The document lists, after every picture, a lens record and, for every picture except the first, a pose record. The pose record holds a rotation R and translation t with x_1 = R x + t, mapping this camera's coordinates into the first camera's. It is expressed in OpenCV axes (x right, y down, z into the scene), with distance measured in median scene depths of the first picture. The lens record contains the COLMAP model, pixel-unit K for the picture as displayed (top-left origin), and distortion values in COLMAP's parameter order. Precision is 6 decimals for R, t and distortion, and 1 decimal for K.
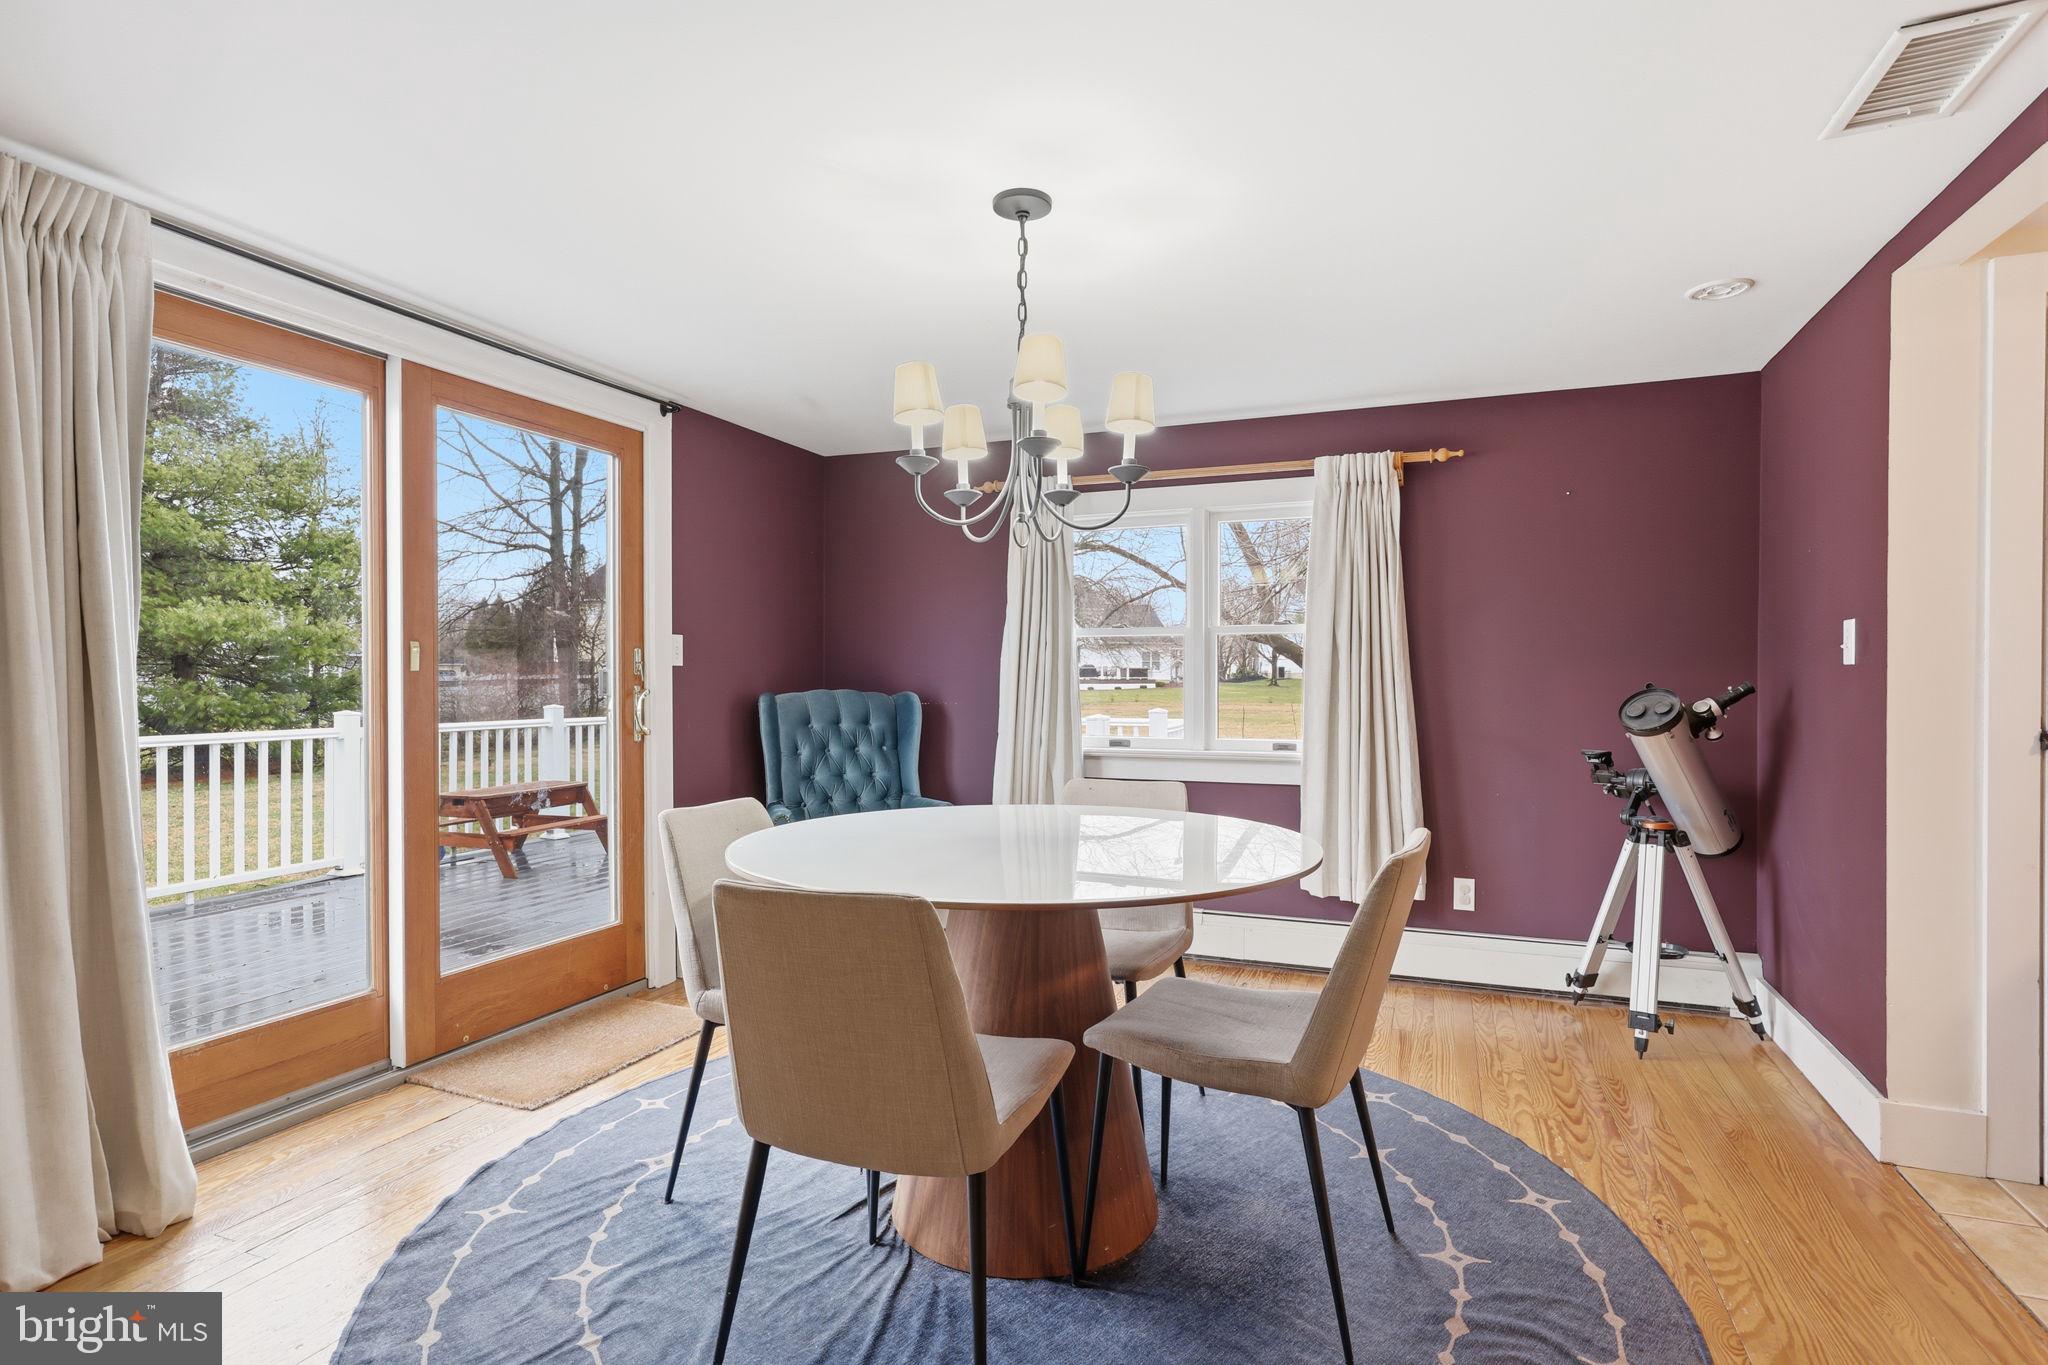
lens RADIAL K [[951.7, 0, 1009.7], [0, 951.7, 686.5], [0, 0, 1]] dist [0.002835, 0.000717]
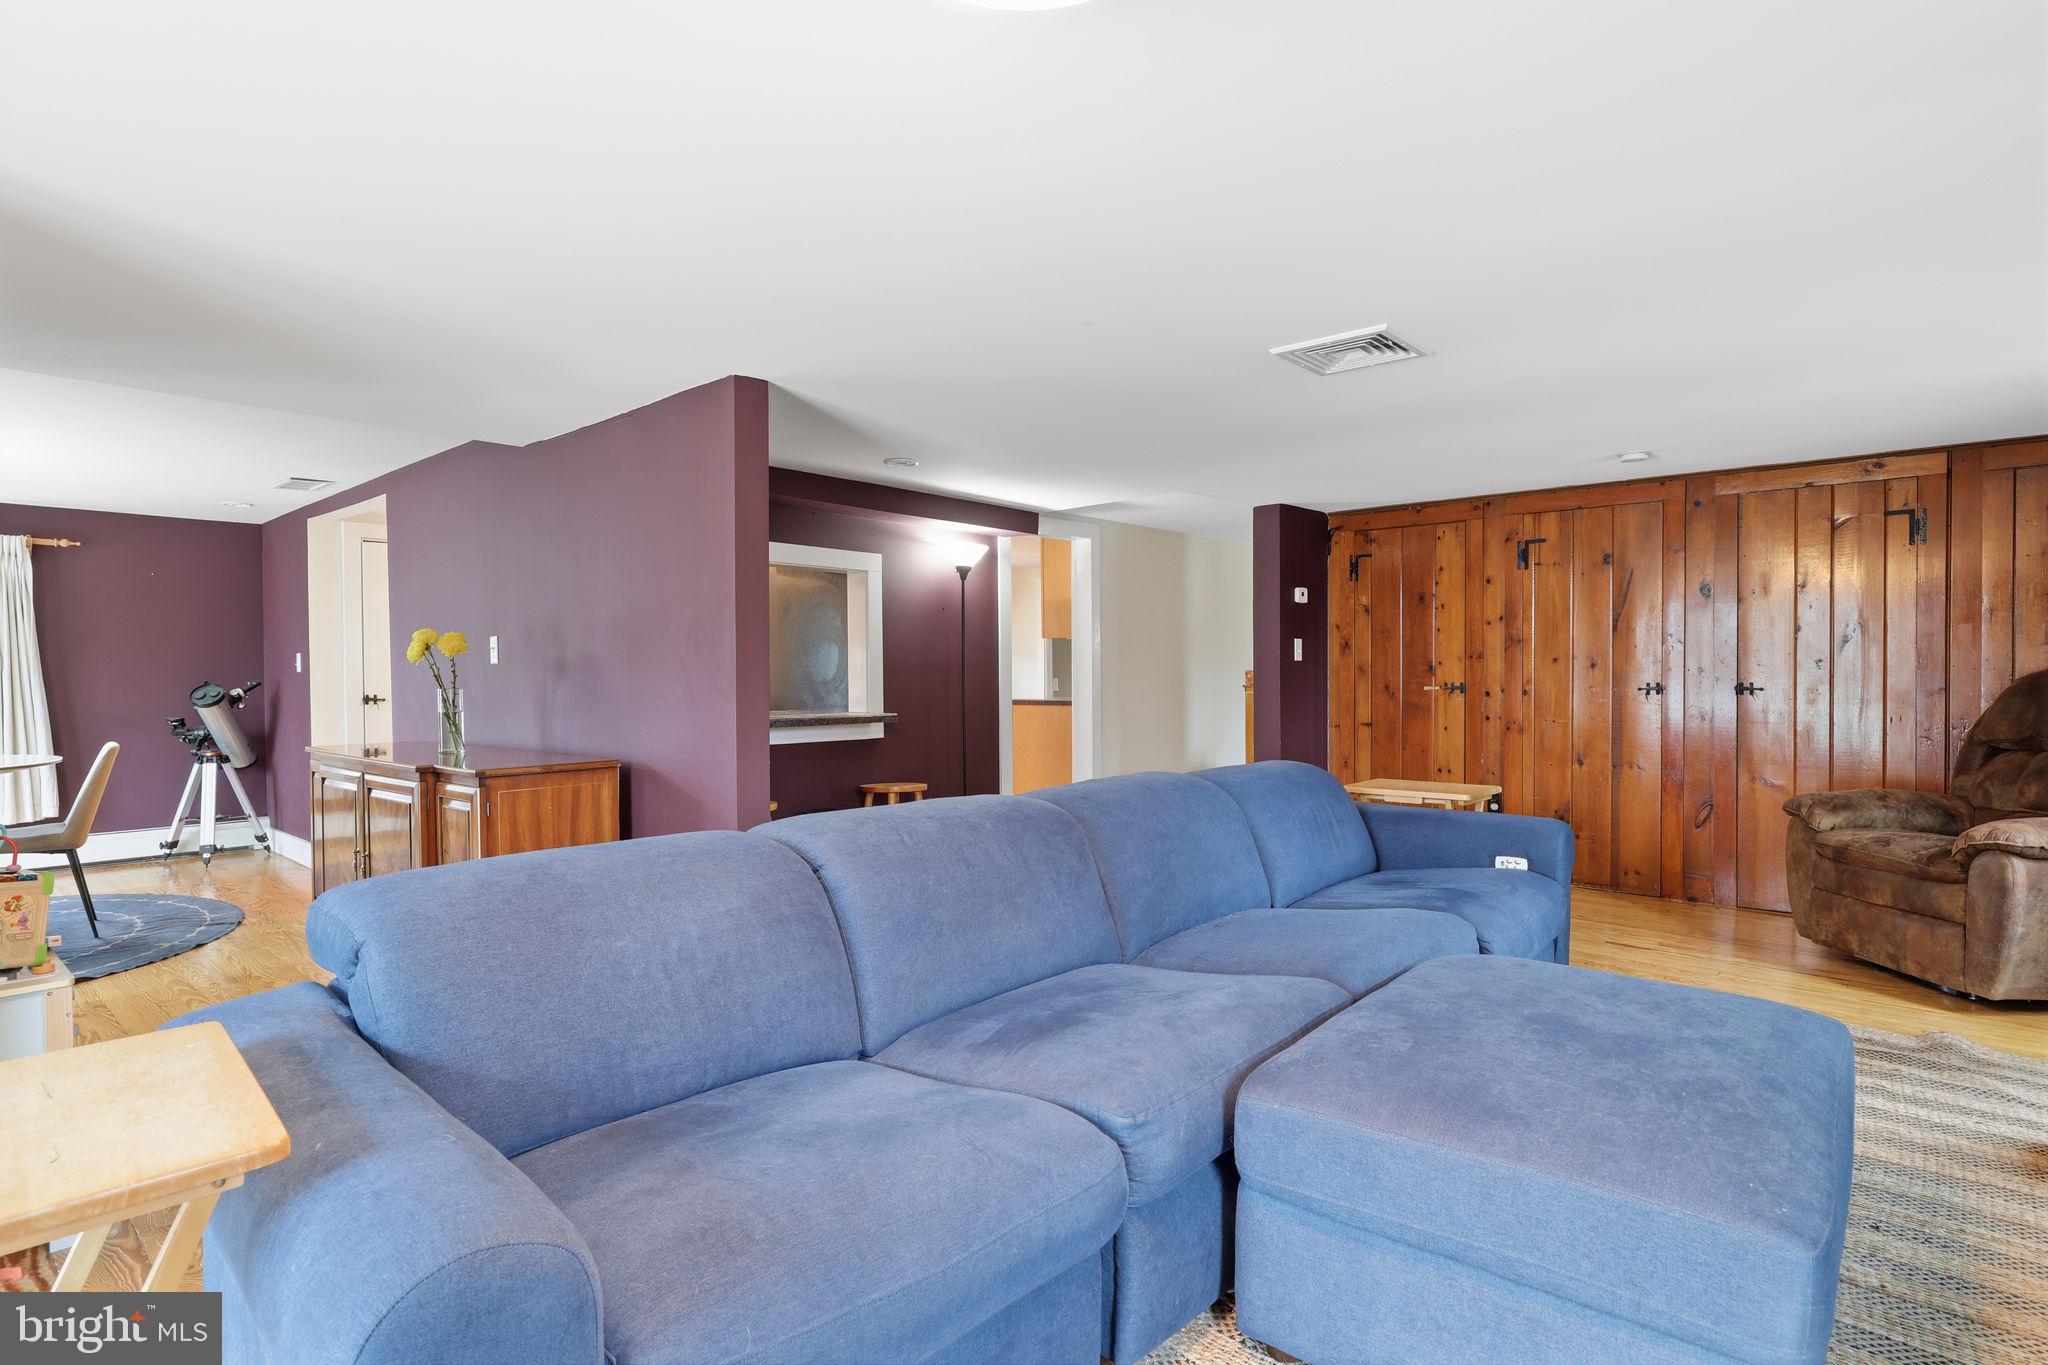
lens RADIAL K [[951.7, 0, 1009.7], [0, 951.7, 686.5], [0, 0, 1]] dist [0.002835, 0.000717]
pose [[0.266540, -0.019146, 0.963634, -0.757386], [0.012050, 0.999791, 0.016531, -0.004937], [-0.963748, 0.007206, 0.266715, -1.084293]]
